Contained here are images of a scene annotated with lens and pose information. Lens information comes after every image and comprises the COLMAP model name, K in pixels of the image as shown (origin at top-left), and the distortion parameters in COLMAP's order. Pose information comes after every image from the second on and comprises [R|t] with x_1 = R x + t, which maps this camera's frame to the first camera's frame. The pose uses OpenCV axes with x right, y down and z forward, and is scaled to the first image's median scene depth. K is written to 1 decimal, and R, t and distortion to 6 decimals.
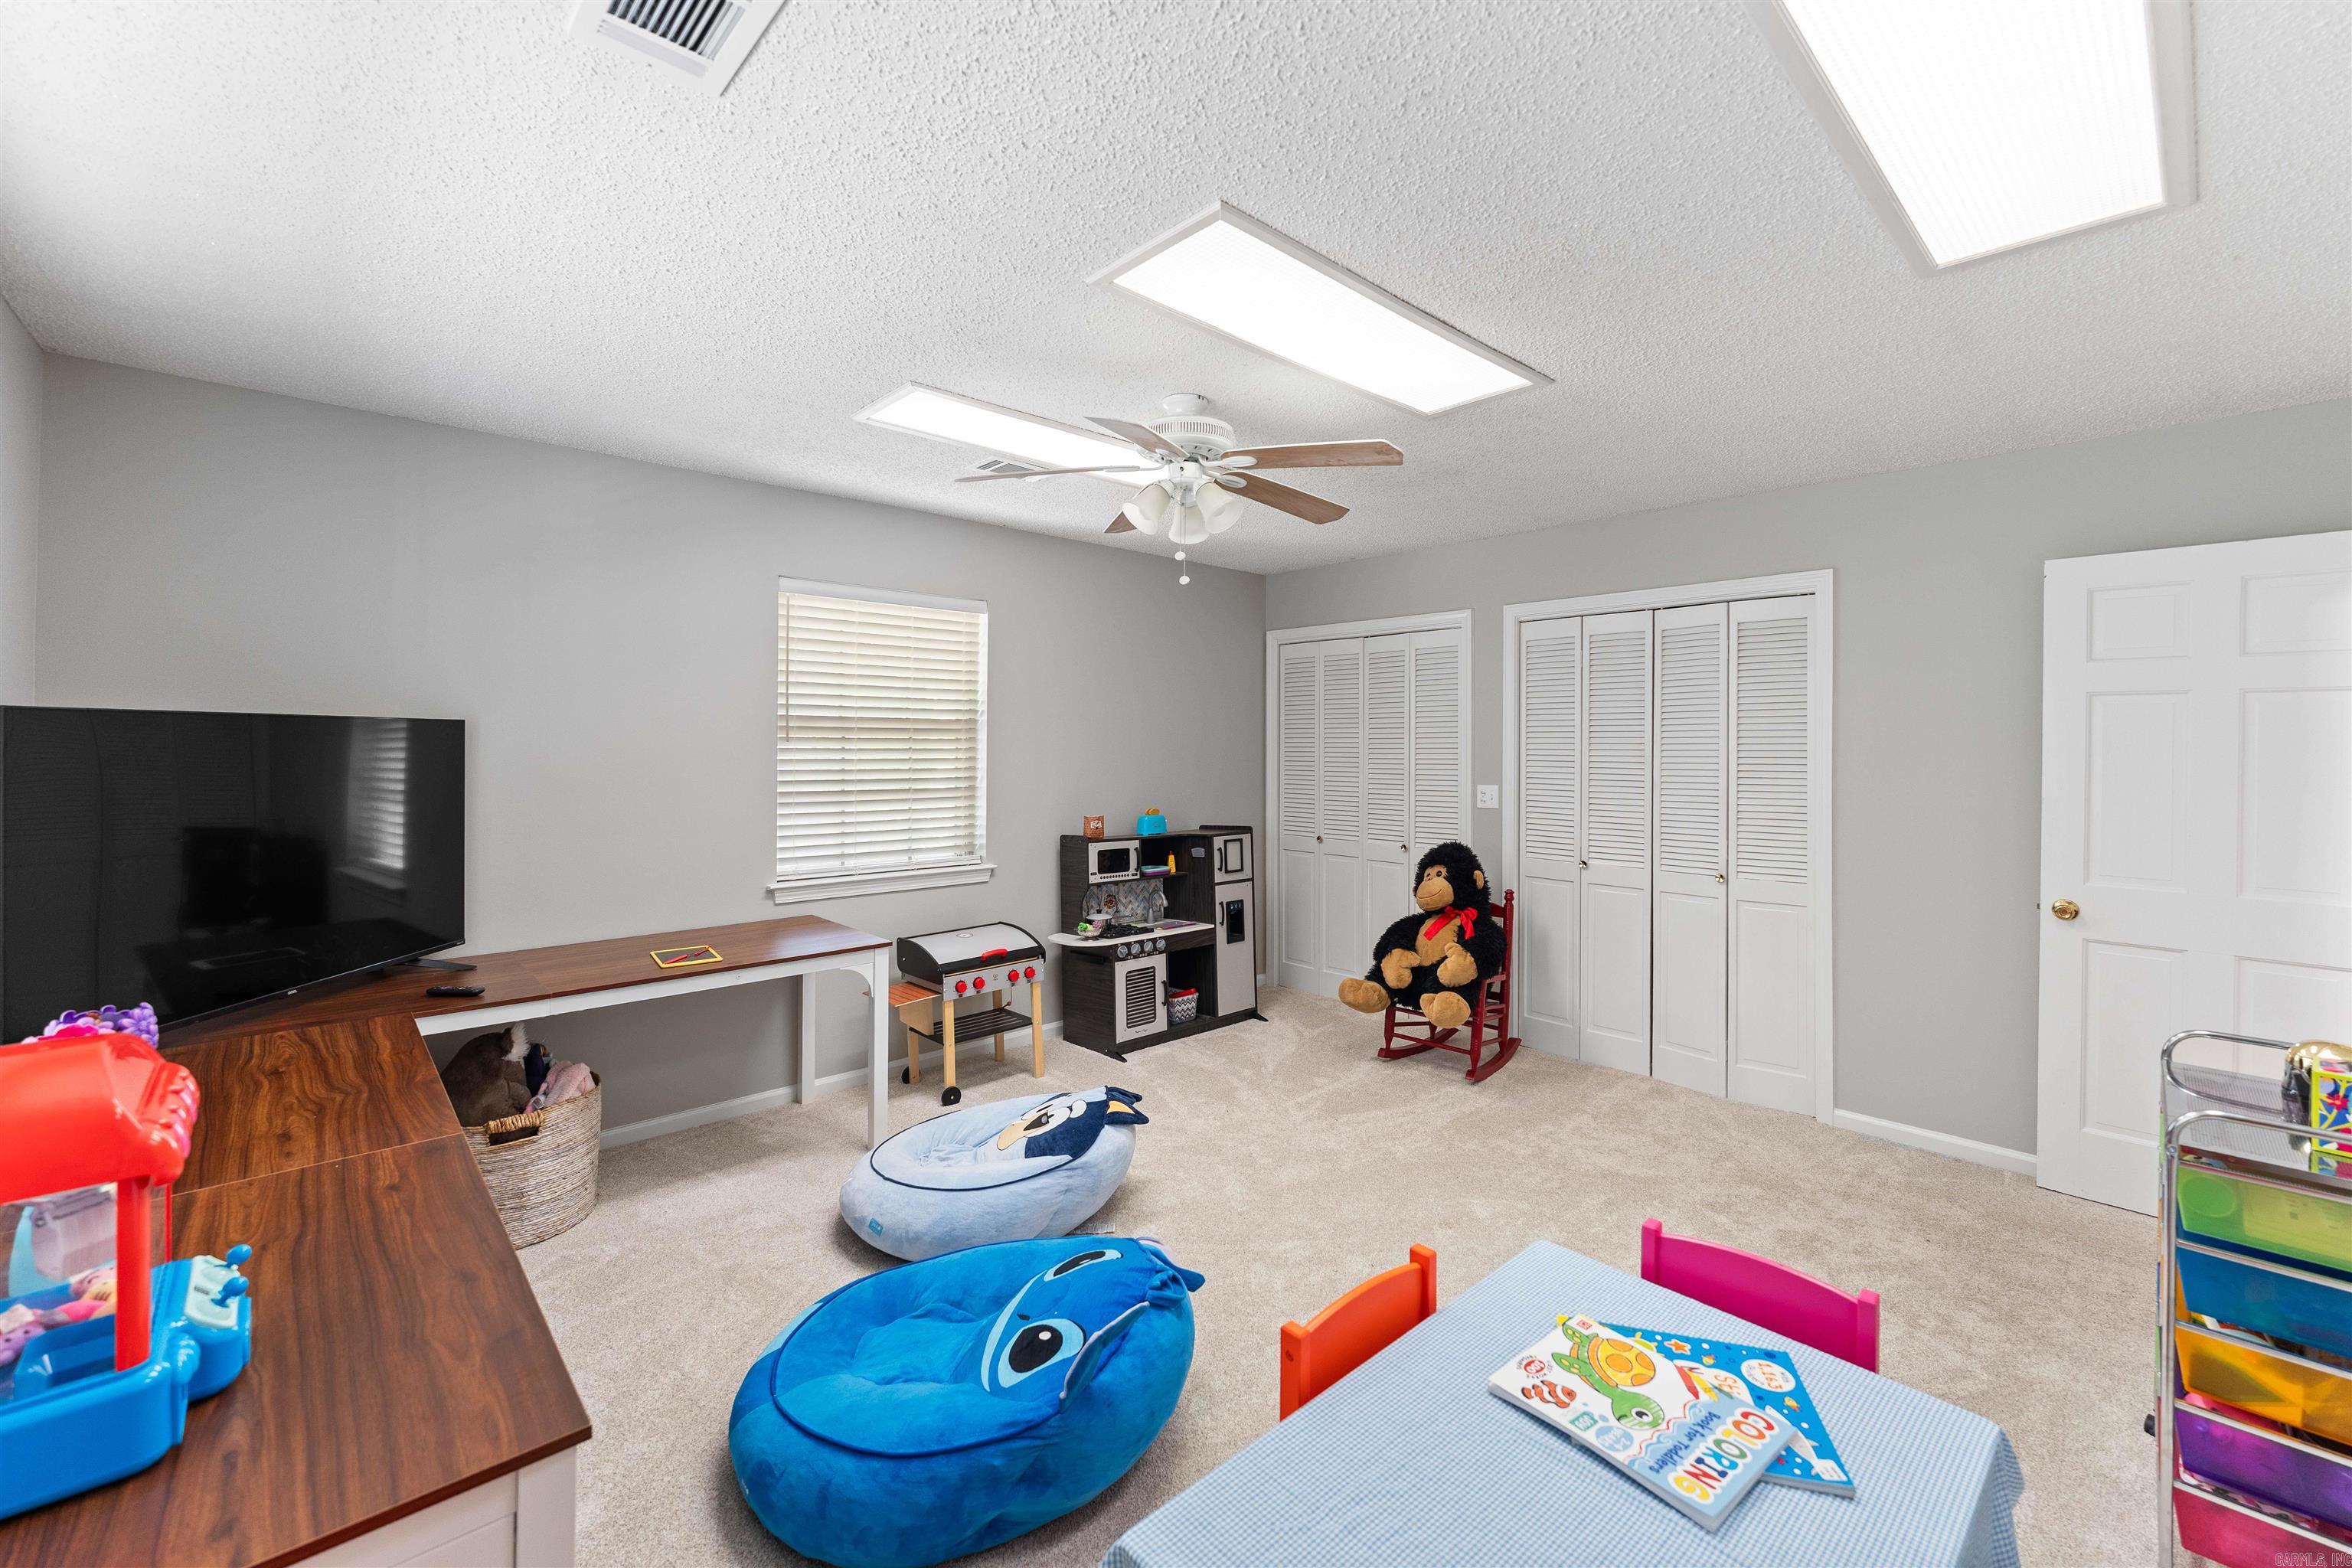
lens RADIAL K [[961.4, 0, 1175.4], [0, 961.4, 760.7], [0, 0, 1]] dist [-0.001167, -0.000957]
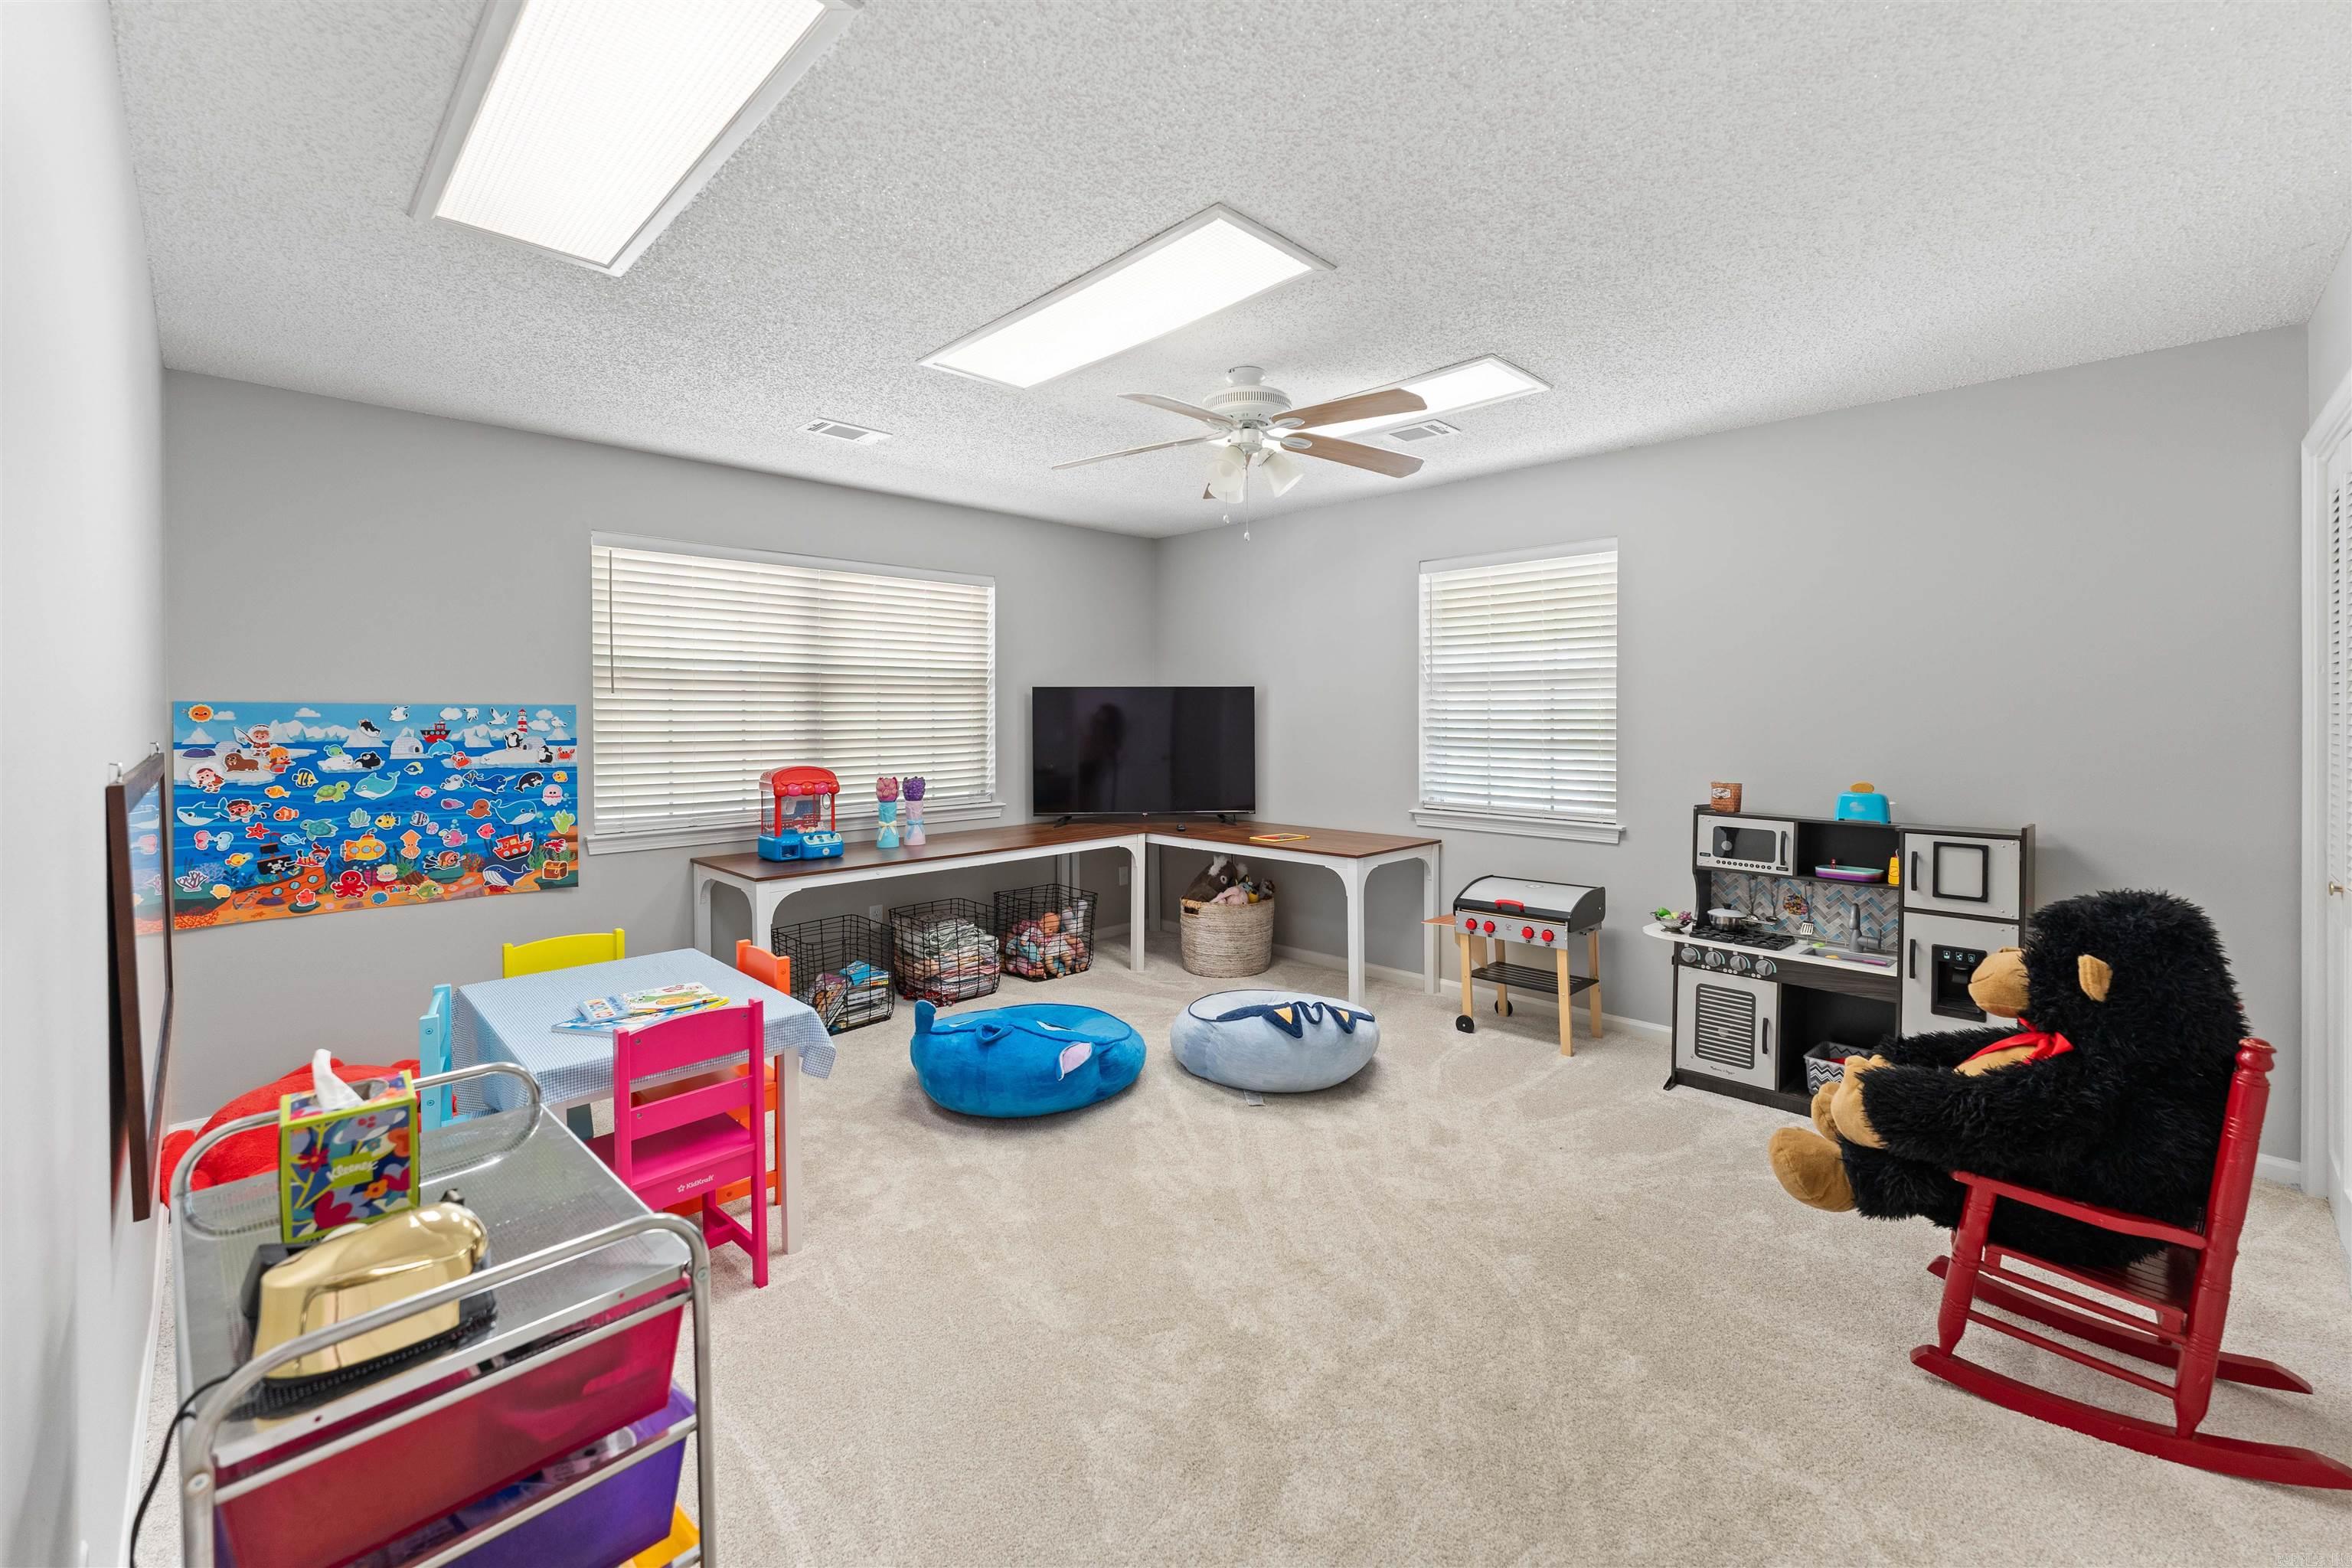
lens RADIAL K [[961.4, 0, 1172.4], [0, 961.4, 730.6], [0, 0, 1]] dist [-0.001167, -0.000957]
pose [[0.030967, 0.015375, -0.999402, 0.761185], [-0.012041, 0.999815, 0.015008, 0.010165], [0.999448, 0.011569, 0.031146, 0.592719]]
